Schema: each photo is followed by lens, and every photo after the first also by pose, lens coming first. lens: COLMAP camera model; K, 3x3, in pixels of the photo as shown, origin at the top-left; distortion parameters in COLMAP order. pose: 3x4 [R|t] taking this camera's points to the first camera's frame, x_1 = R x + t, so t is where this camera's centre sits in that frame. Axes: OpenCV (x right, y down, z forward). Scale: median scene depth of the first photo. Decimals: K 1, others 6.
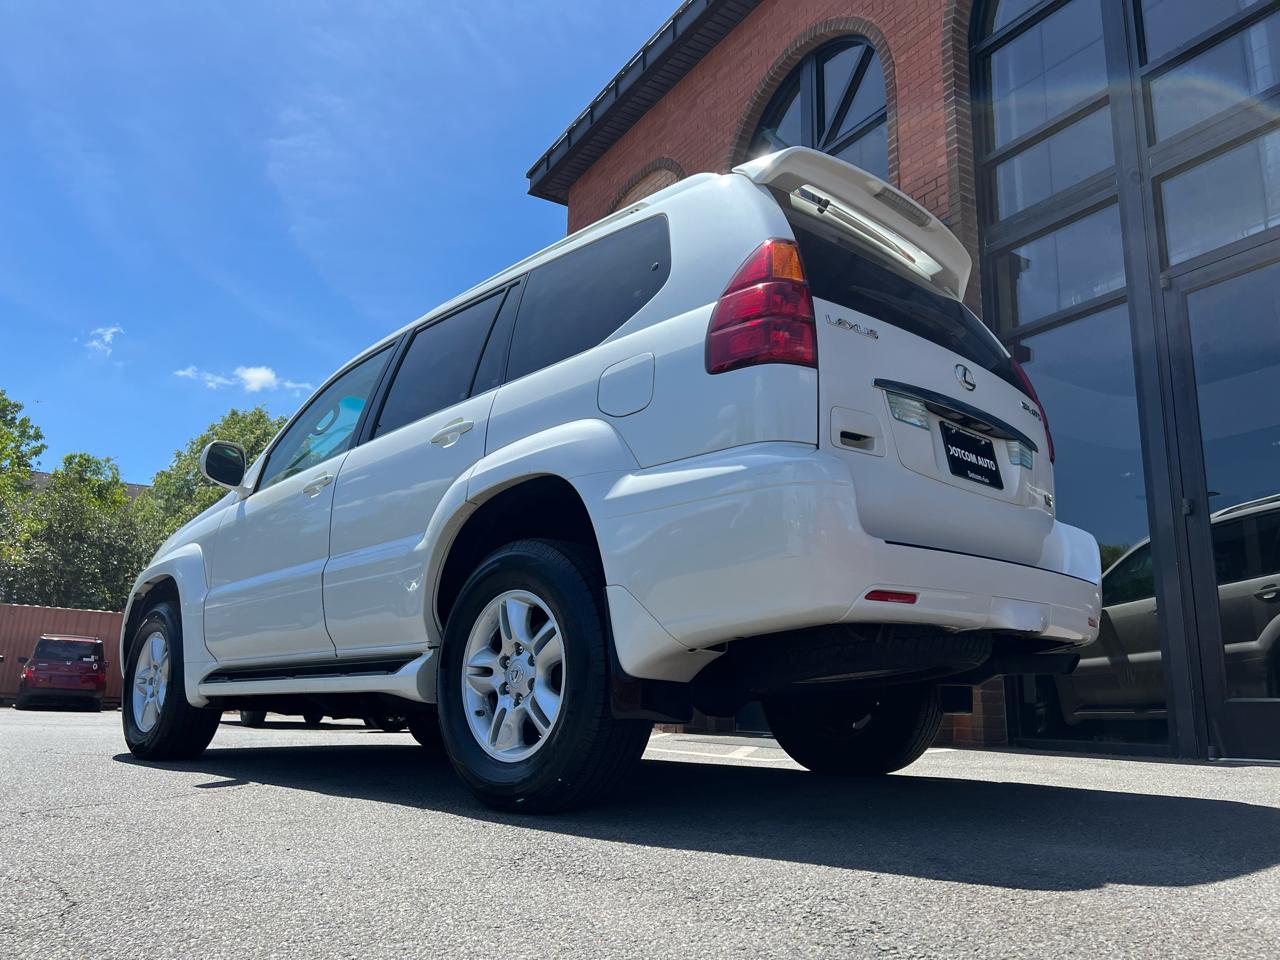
lens RADIAL K [[950.1, 0, 636.5], [0, 950.1, 485.5], [0, 0, 1]] dist [0.049520, -0.060528]
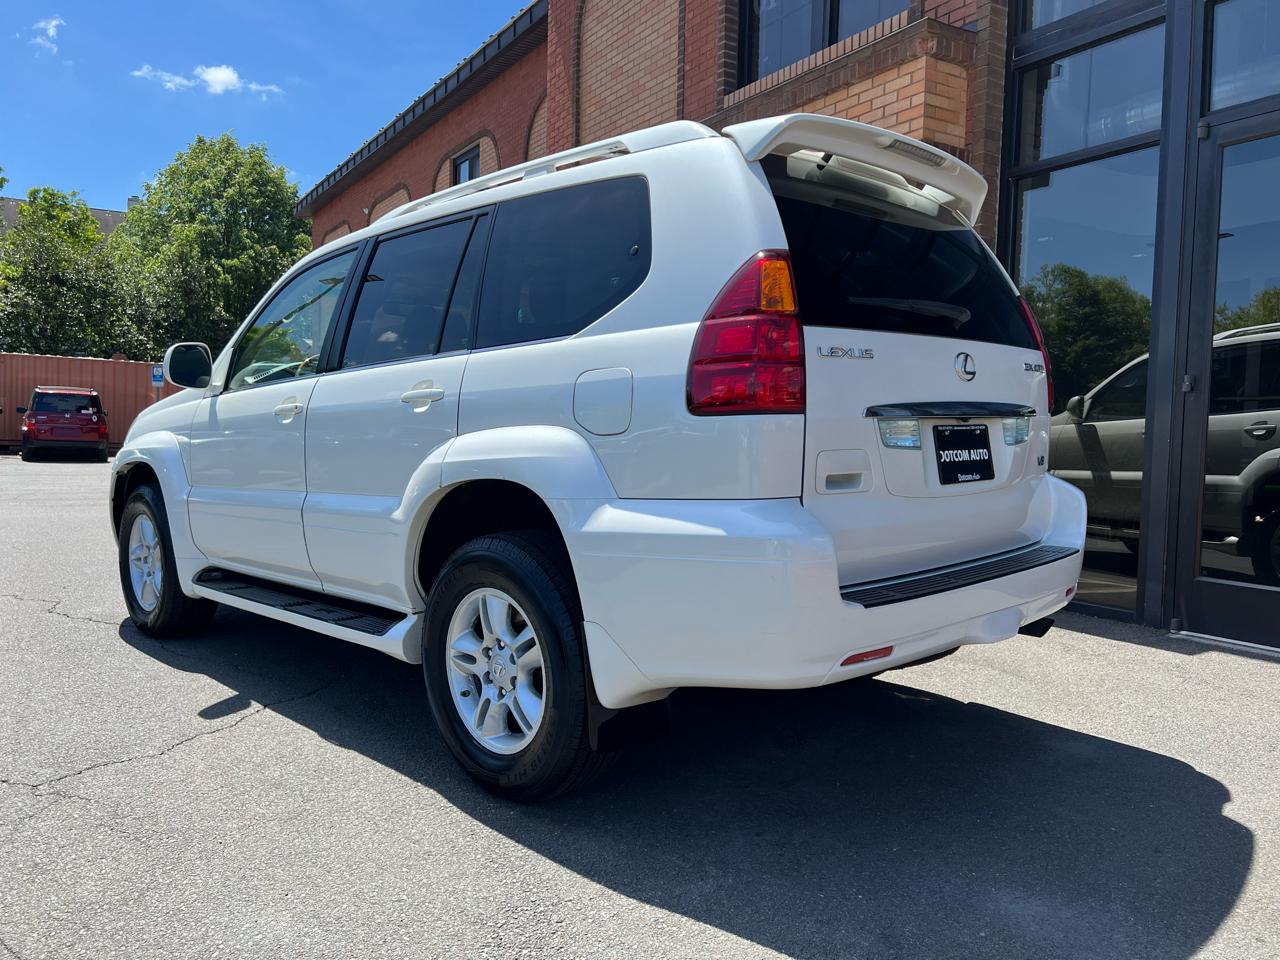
lens RADIAL K [[951.8, 0, 642.1], [0, 951.8, 474.0], [0, 0, 1]] dist [0.042820, -0.047549]
pose [[0.999957, -0.002857, 0.008856, 0.007914], [0.000327, 0.961895, 0.273417, -0.118154], [-0.009300, -0.273403, 0.961855, 0.031149]]
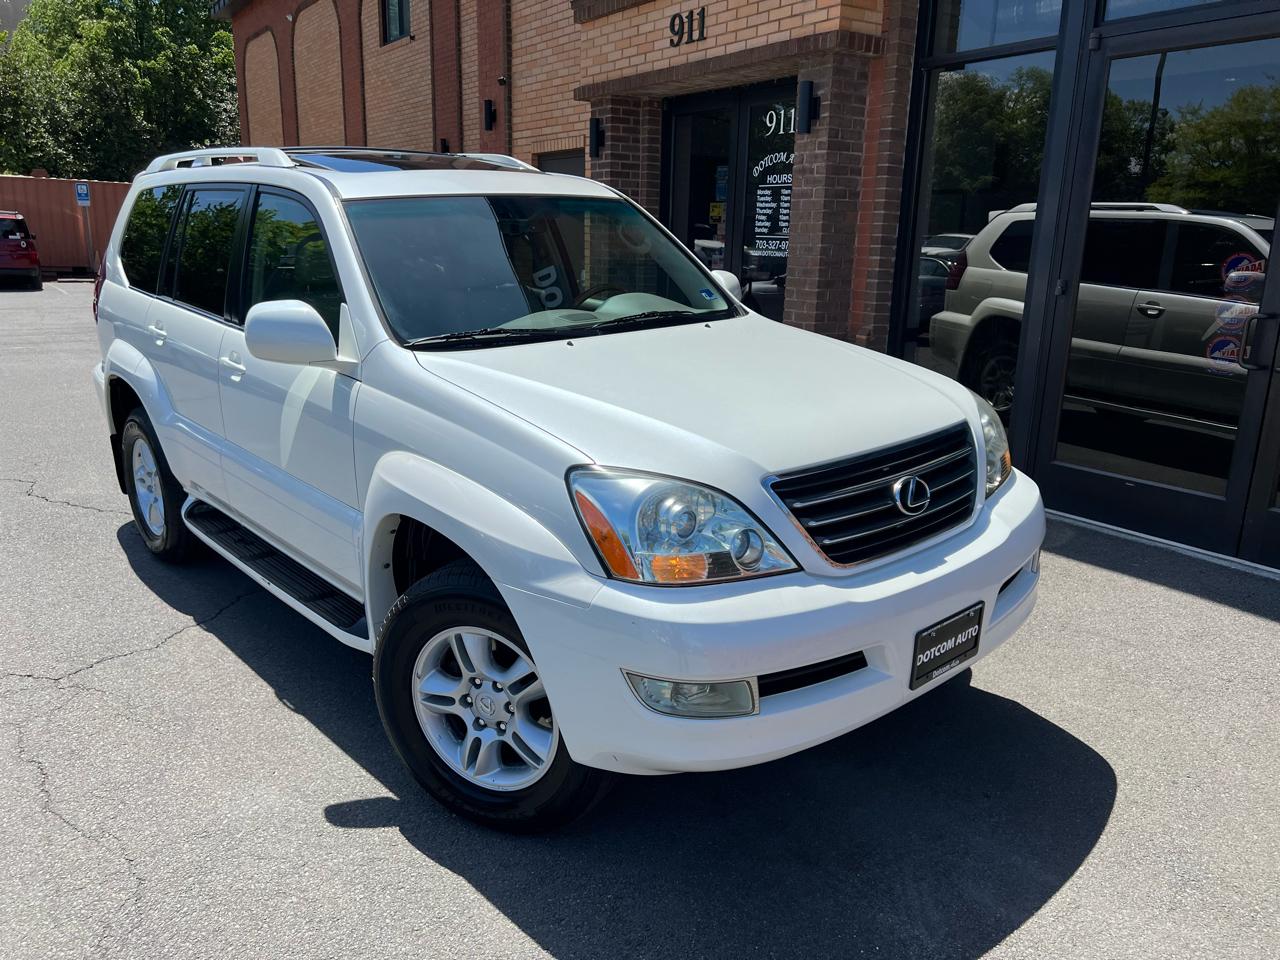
lens RADIAL K [[956.4, 0, 629.1], [0, 956.4, 479.7], [0, 0, 1]] dist [0.041351, -0.045663]
pose [[0.999108, -0.015898, 0.039130, 0.035544], [-0.004020, 0.886460, 0.462787, -0.214051], [-0.042045, -0.462531, 0.885606, -0.024563]]
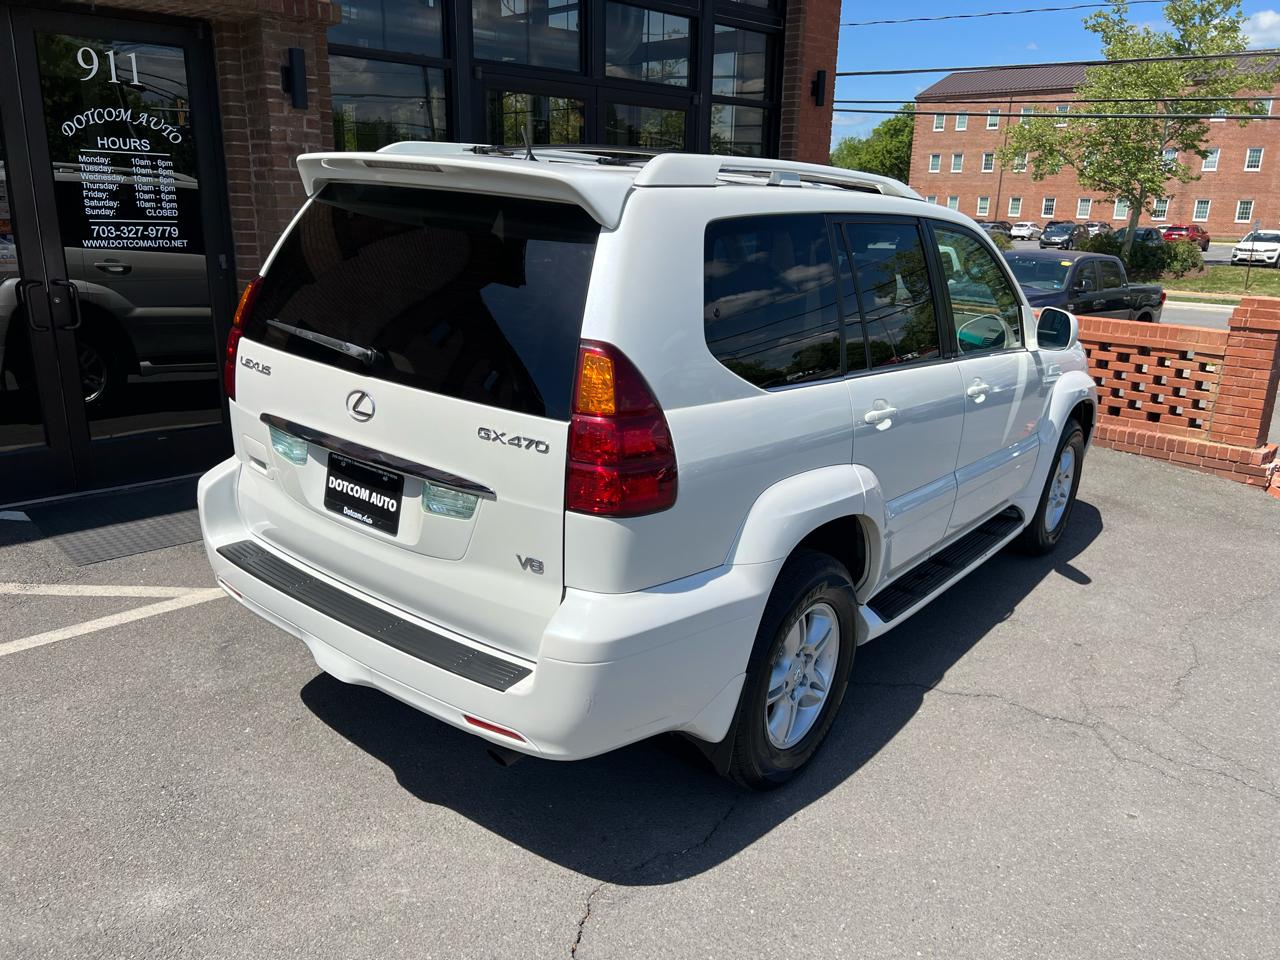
lens RADIAL K [[966.3, 0, 645.7], [0, 966.3, 480.6], [0, 0, 1]] dist [0.035251, -0.045579]
pose [[-0.230525, -0.301114, 0.925305, -0.689117], [-0.251887, 0.936970, 0.242156, -0.058109], [-0.939900, -0.177249, -0.291842, 0.855894]]
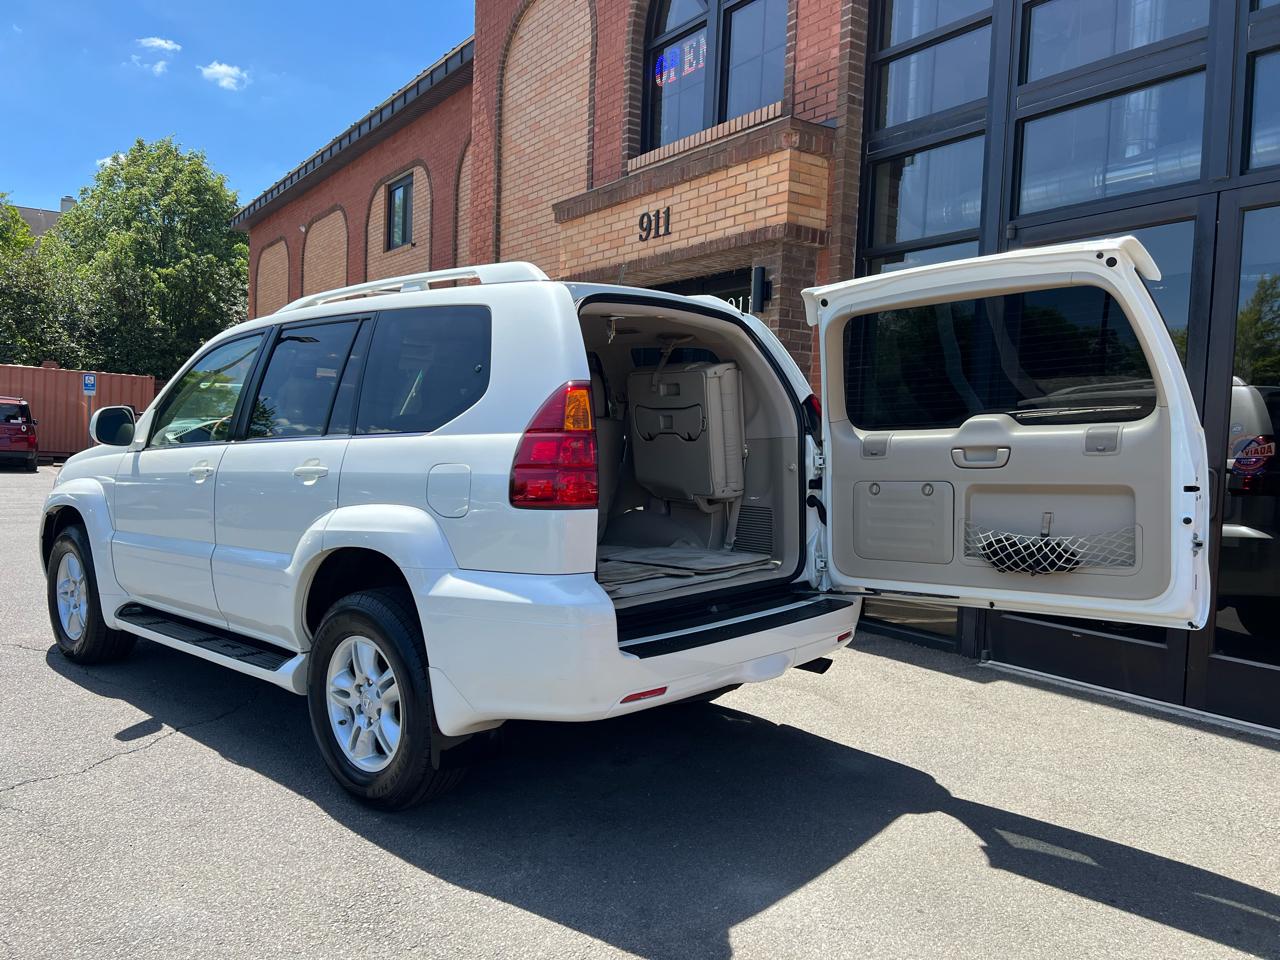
lens RADIAL K [[950.1, 0, 636.5], [0, 950.1, 485.5], [0, 0, 1]] dist [0.049520, -0.060528]
pose [[0.998165, 0.009786, 0.059761, 0.061047], [-0.025886, 0.961102, 0.274977, -0.177973], [-0.054746, -0.276020, 0.959592, -0.056392]]
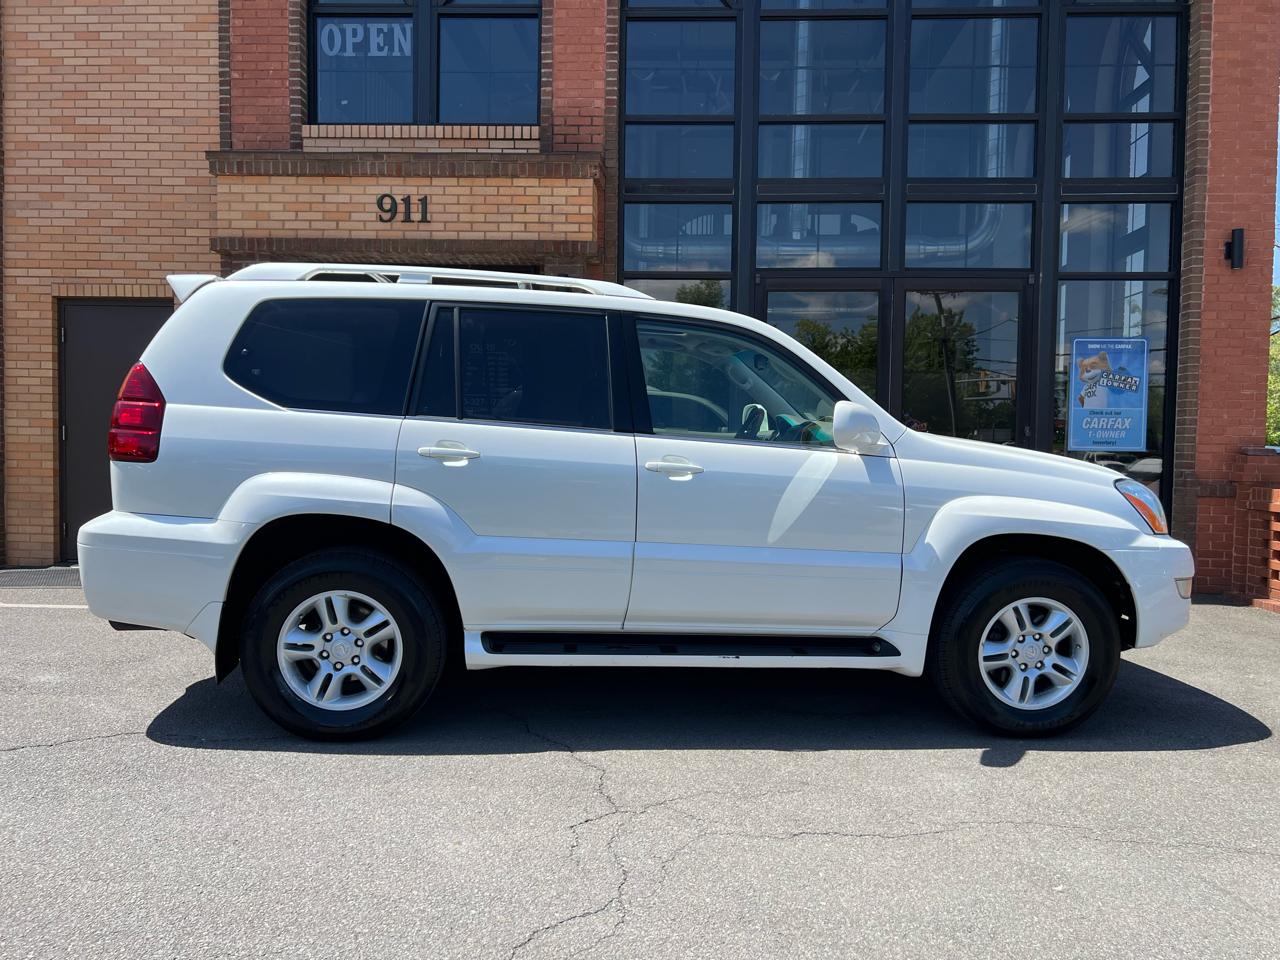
lens RADIAL K [[952.0, 0, 640.0], [0, 952.0, 480.0], [0, 0, 1]] dist [0.048476, -0.055688]
pose [[0.561632, -0.039344, 0.826451, -0.663521], [-0.192336, 0.965297, 0.176660, -0.107721], [-0.804721, -0.258174, 0.534575, 0.201834]]
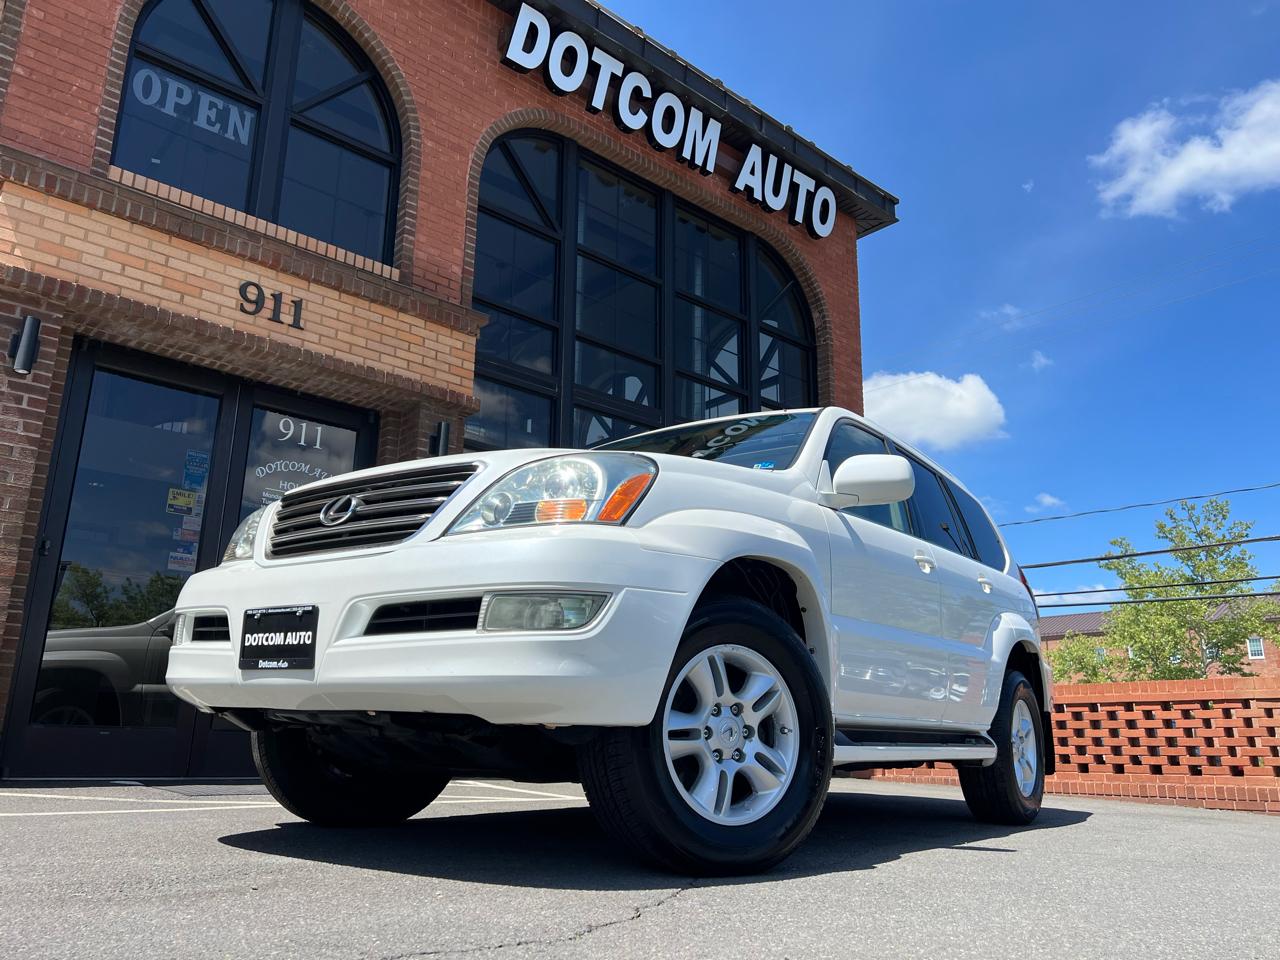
lens RADIAL K [[952.0, 0, 640.0], [0, 952.0, 480.0], [0, 0, 1]] dist [0.048476, -0.055688]
pose [[-0.170690, 0.242006, 0.955143, -0.776000], [-0.243416, 0.928966, -0.278874, 0.171056], [-0.954785, -0.280098, -0.099658, 0.838852]]
